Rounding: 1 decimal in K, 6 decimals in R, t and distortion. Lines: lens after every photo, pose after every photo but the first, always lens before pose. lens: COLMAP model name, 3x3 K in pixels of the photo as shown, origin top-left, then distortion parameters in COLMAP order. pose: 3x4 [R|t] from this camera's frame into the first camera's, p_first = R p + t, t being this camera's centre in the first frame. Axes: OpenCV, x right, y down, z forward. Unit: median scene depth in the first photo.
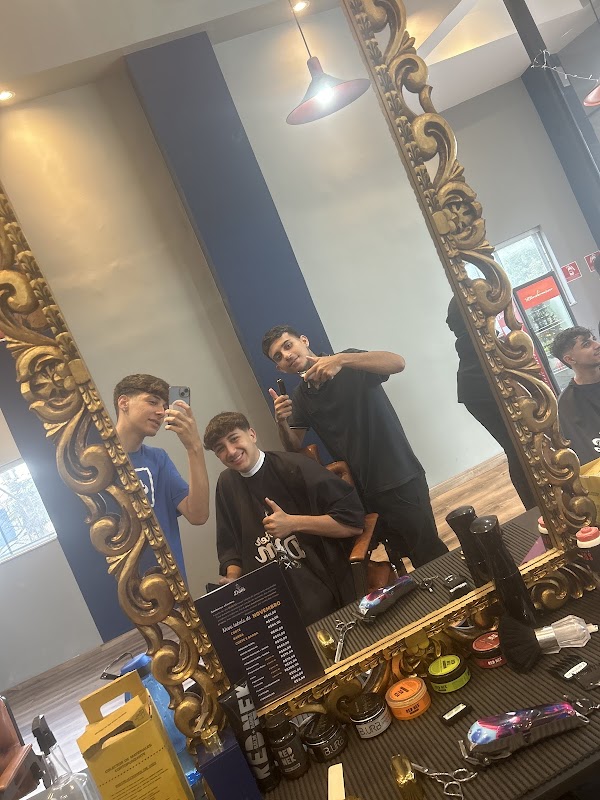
lens RADIAL K [[637.5, 0, 305.9], [0, 637.5, 403.9], [0, 0, 1]] dist [0.024214, -0.030556]
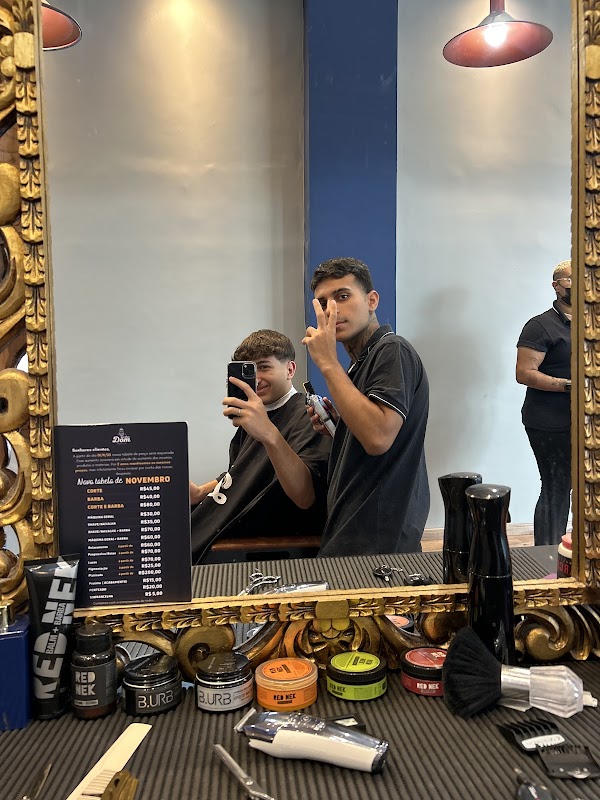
lens RADIAL K [[637.5, 0, 301.5], [0, 637.5, 397.7], [0, 0, 1]] dist [0.024214, -0.030556]
pose [[0.922925, 0.372110, -0.098712, 0.129376], [-0.375018, 0.926939, -0.012055, 0.183139], [0.087015, 0.048145, 0.995043, 0.314811]]
